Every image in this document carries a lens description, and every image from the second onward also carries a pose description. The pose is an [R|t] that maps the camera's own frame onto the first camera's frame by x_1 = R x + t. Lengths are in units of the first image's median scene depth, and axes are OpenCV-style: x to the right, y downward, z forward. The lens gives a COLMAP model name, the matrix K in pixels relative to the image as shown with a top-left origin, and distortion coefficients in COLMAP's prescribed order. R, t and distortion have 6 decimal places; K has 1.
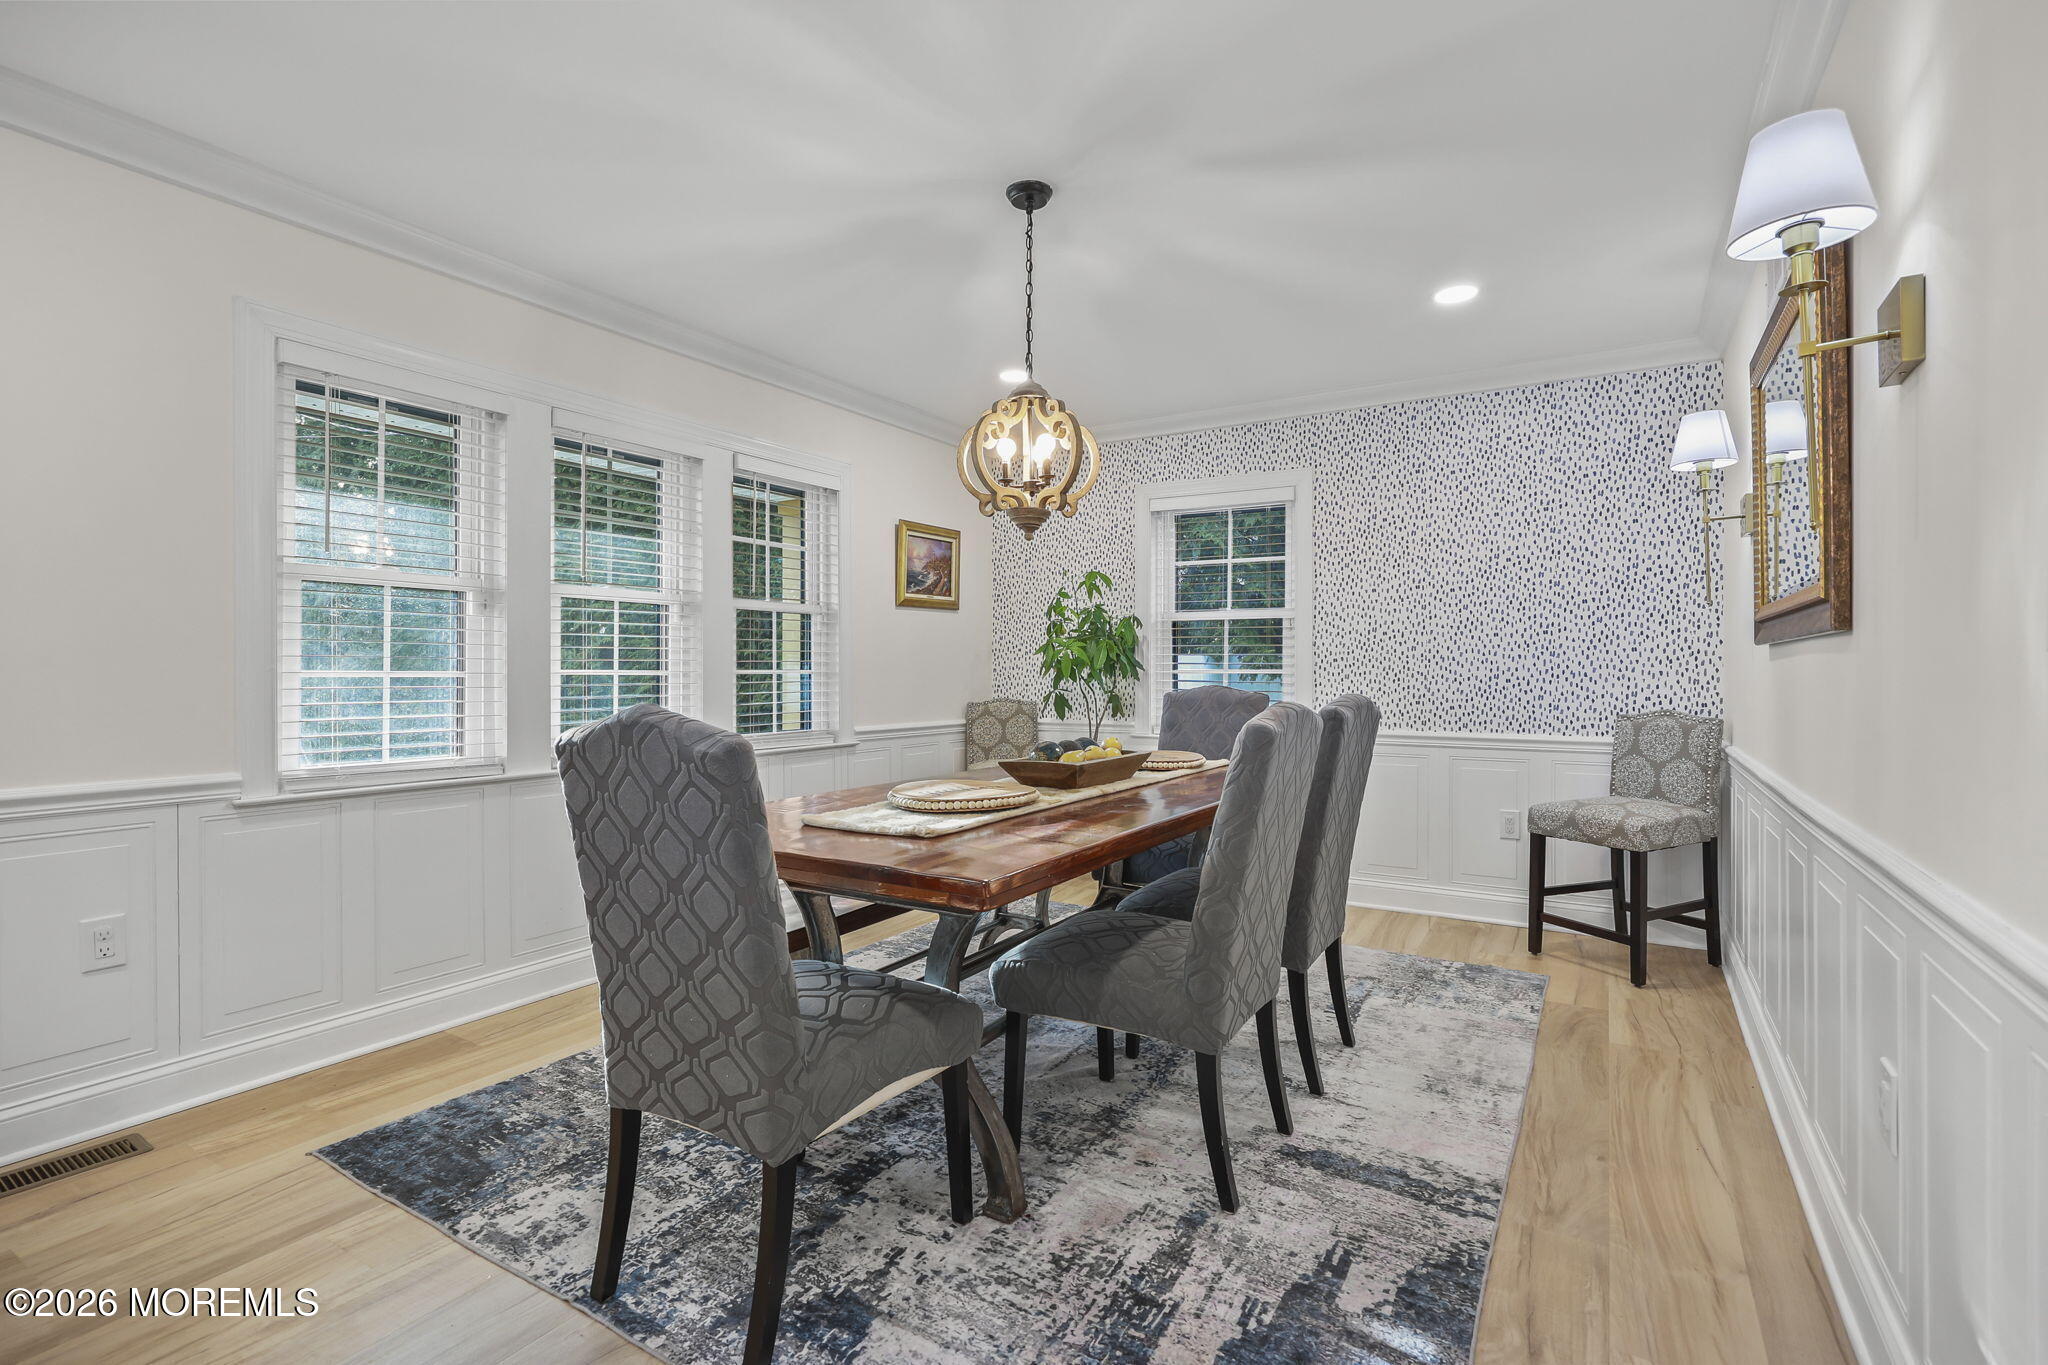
lens RADIAL K [[871.8, 0, 1030.8], [0, 871.8, 678.4], [0, 0, 1]] dist [0.007394, 0.000915]
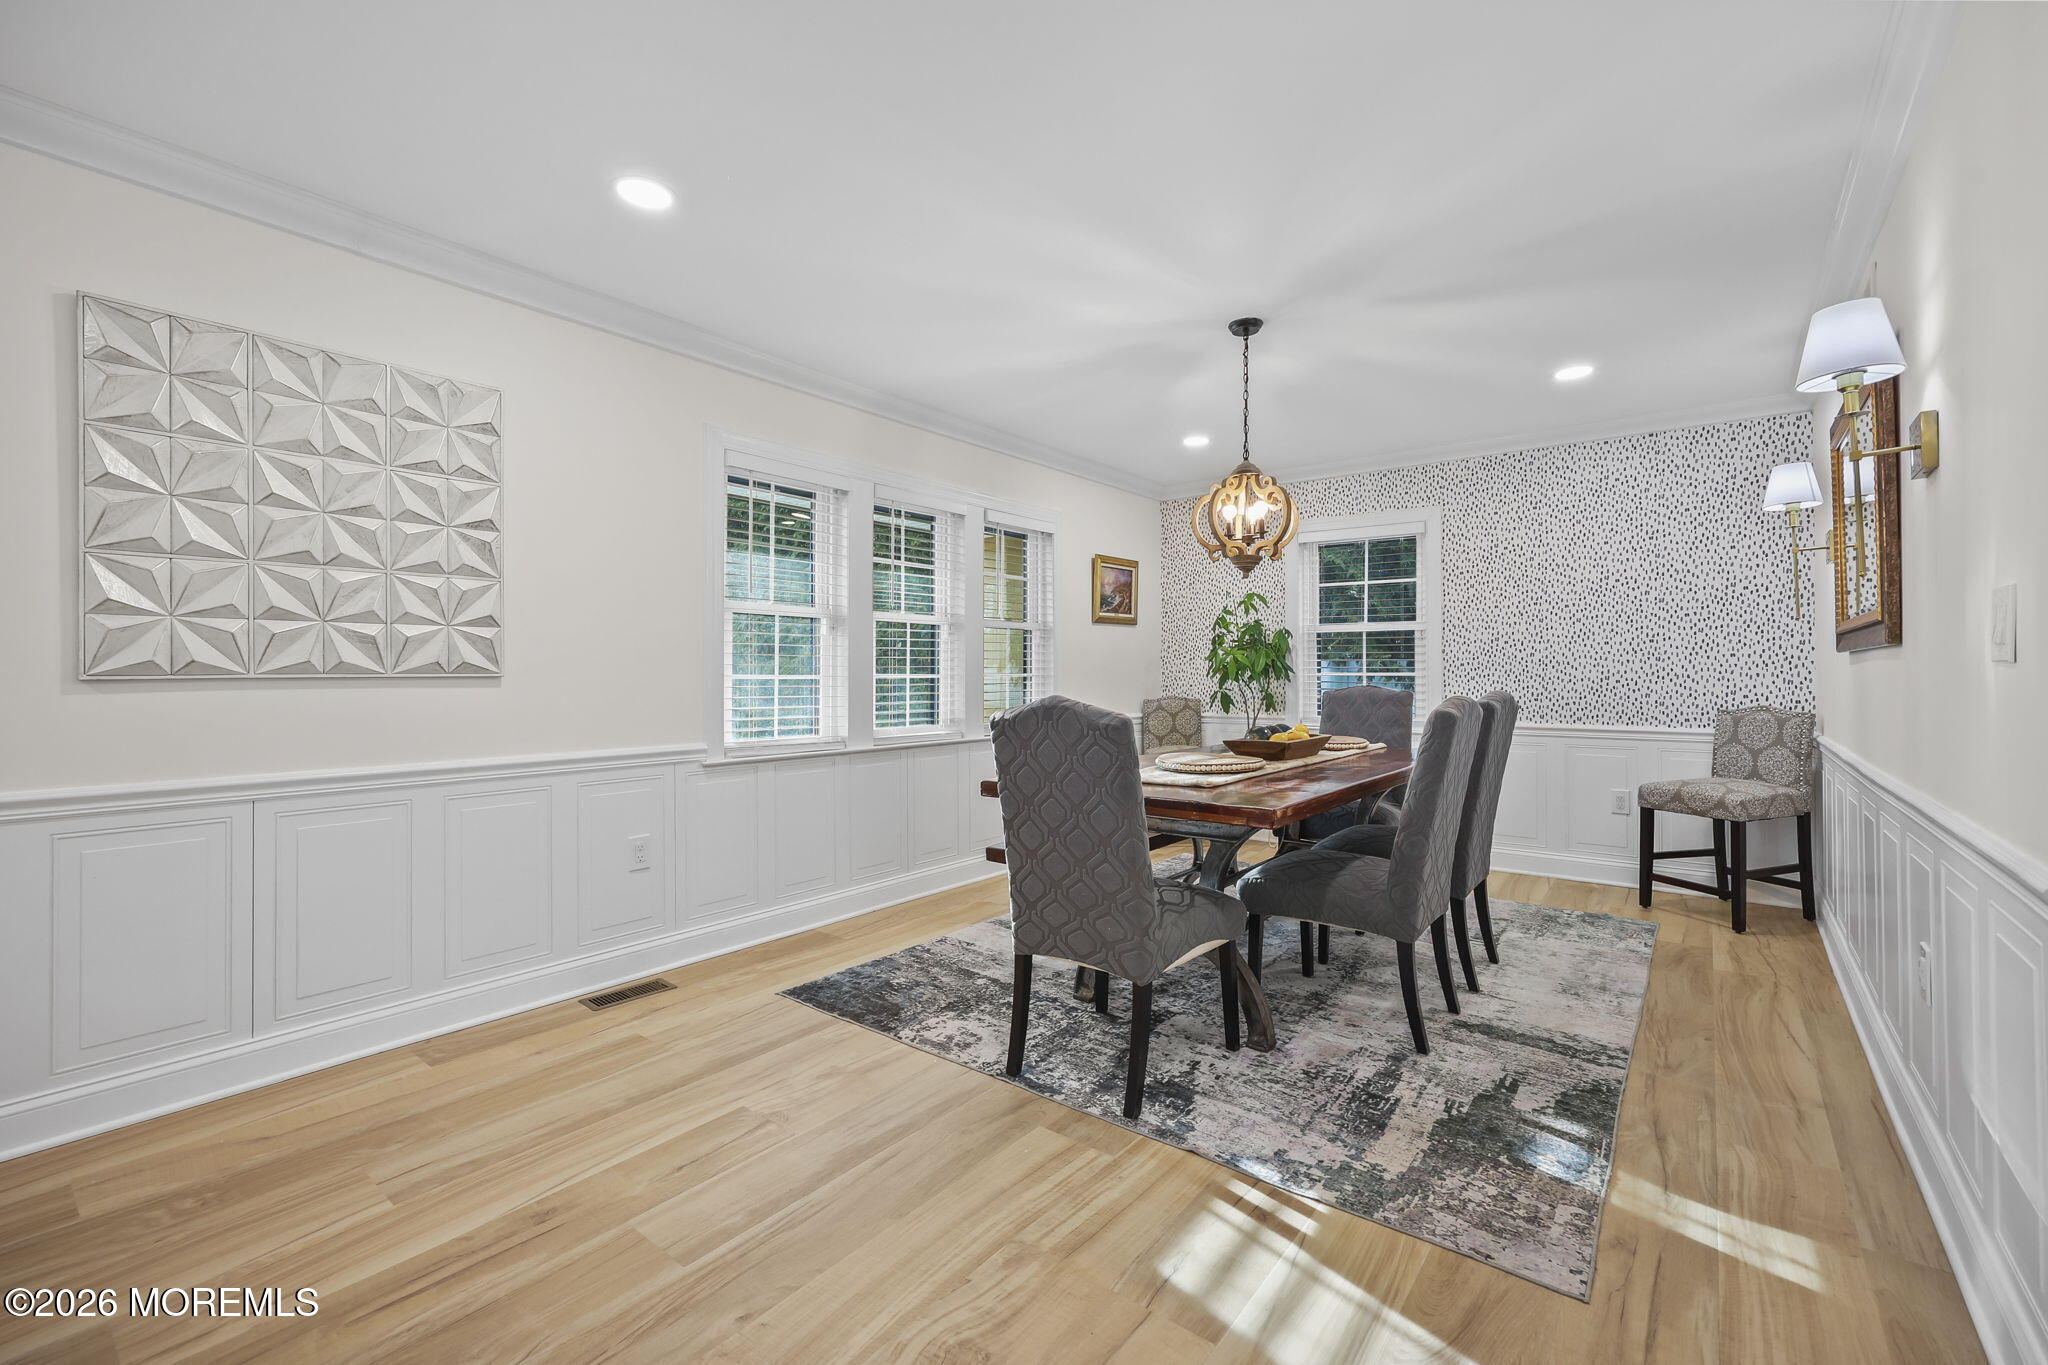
lens RADIAL K [[822.6, 0, 1020.2], [0, 822.6, 672.6], [0, 0, 1]] dist [0.010065, 0.000325]
pose [[0.994062, -0.001933, -0.108795, -0.206566], [0.000819, 0.999947, -0.010286, 0.002153], [0.108809, 0.010135, 0.994011, -0.308178]]
